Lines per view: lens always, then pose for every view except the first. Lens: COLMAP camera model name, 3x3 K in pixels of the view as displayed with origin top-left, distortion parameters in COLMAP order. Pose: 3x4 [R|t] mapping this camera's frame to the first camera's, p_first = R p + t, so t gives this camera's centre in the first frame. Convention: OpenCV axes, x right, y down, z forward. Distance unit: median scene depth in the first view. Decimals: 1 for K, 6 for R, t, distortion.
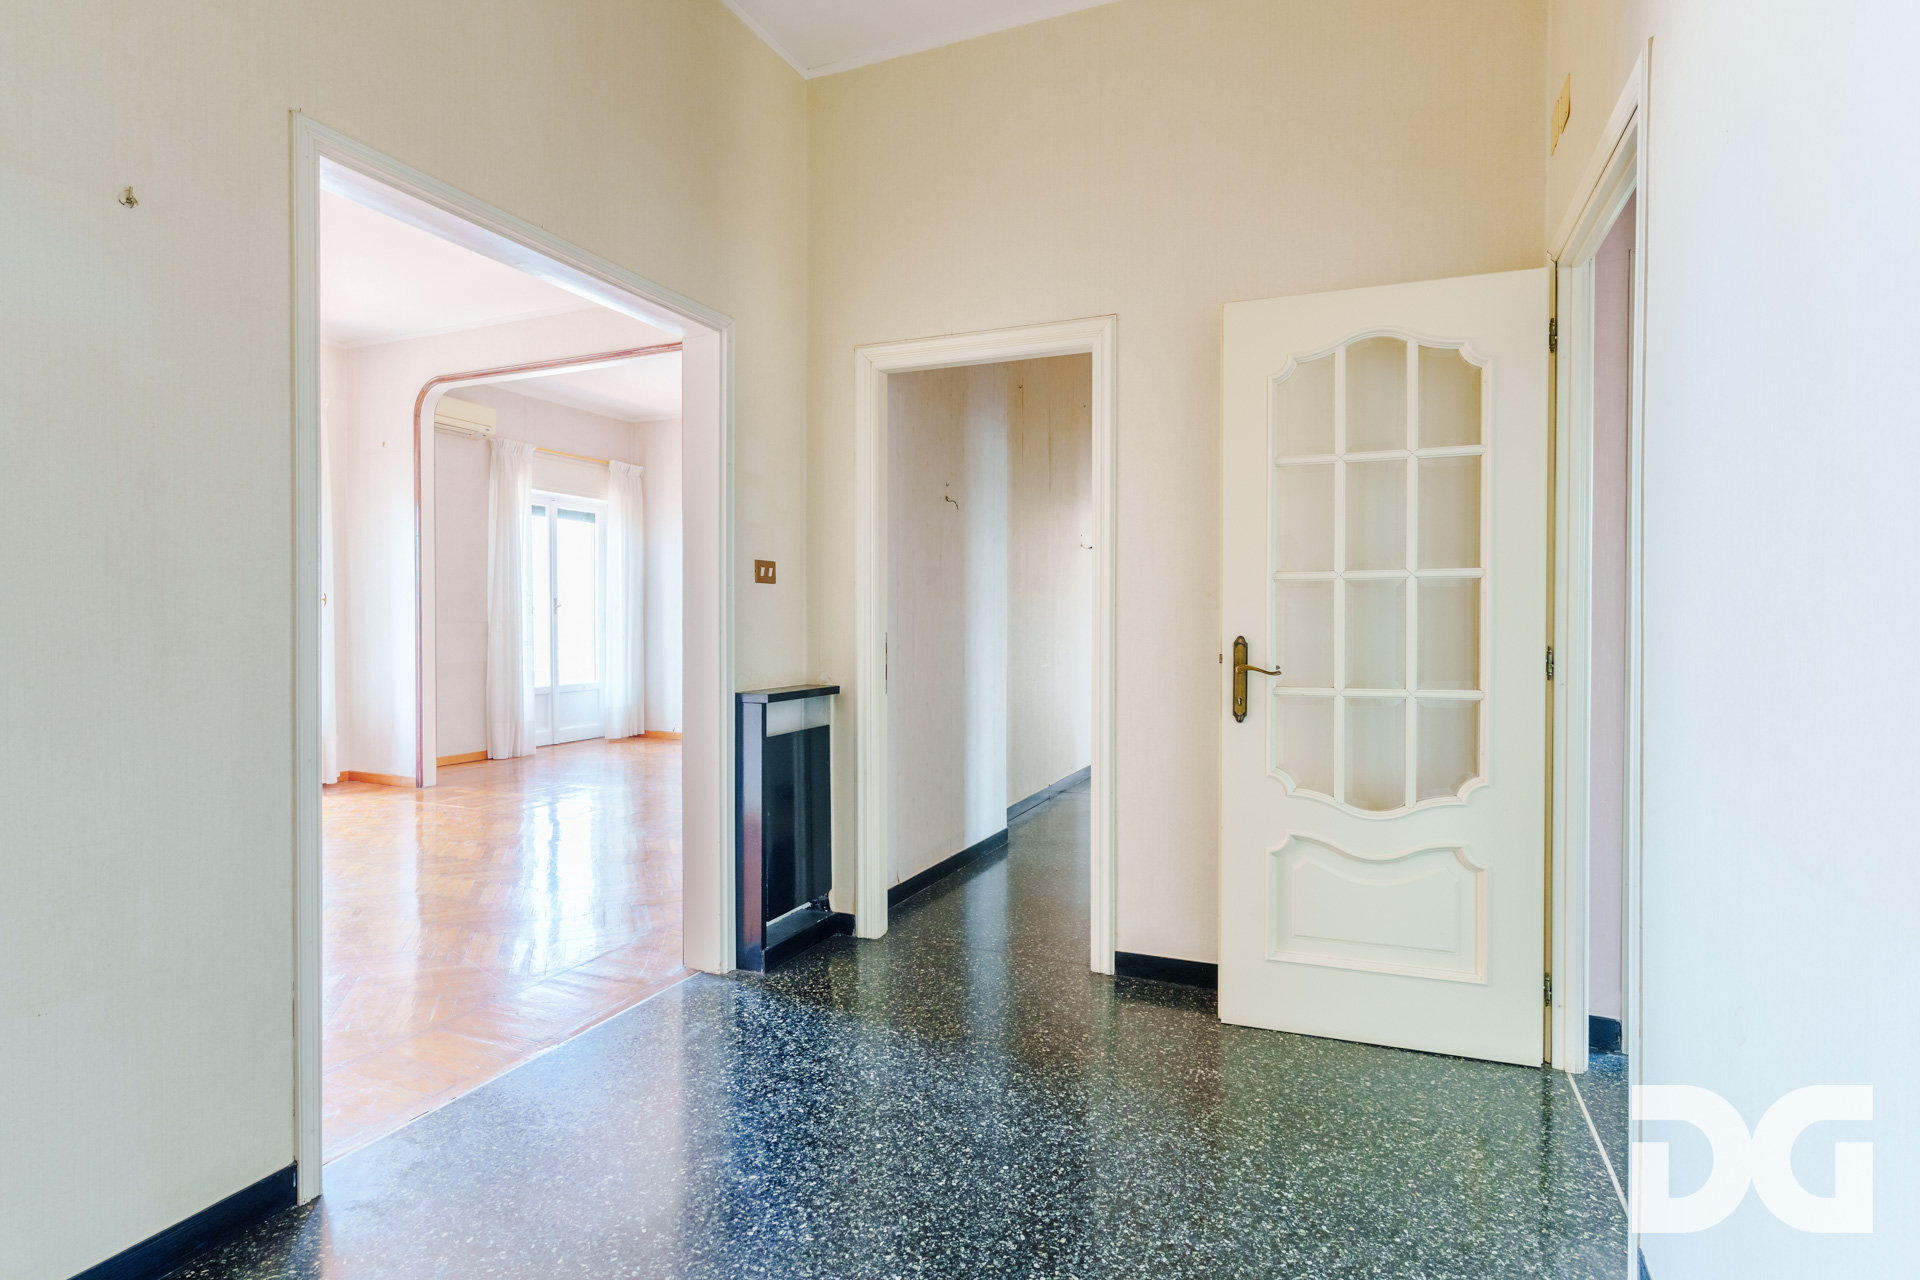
lens RADIAL K [[925.5, 0, 974.1], [0, 925.5, 634.6], [0, 0, 1]] dist [0.004482, -0.000020]
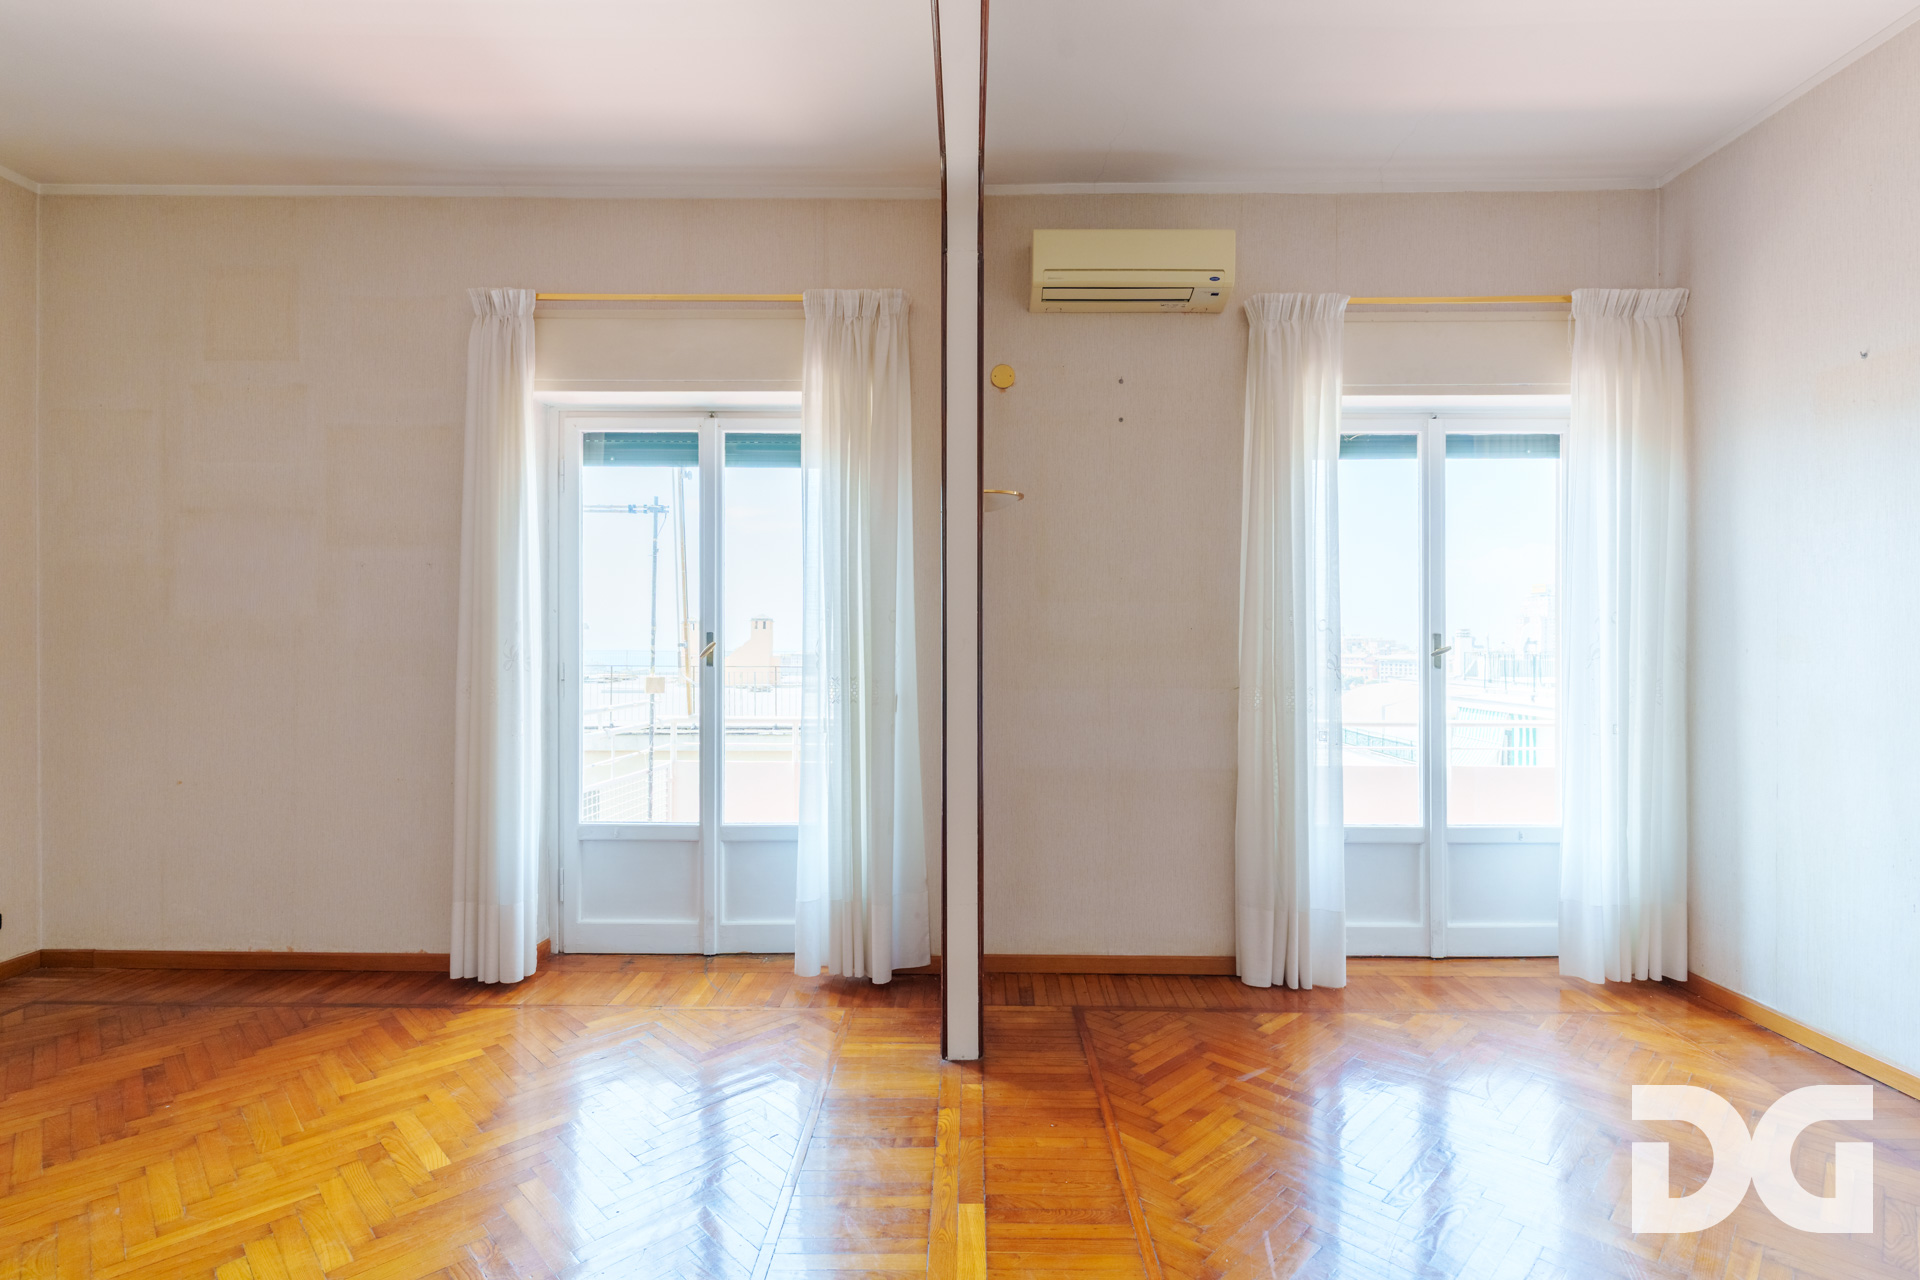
lens RADIAL K [[925.5, 0, 957.4], [0, 925.5, 640.3], [0, 0, 1]] dist [0.004482, -0.000020]
pose [[0.381911, -0.008392, -0.924161, -0.122584], [-0.015632, 0.999757, -0.015538, -0.024608], [0.924067, 0.020381, 0.381687, 0.605655]]
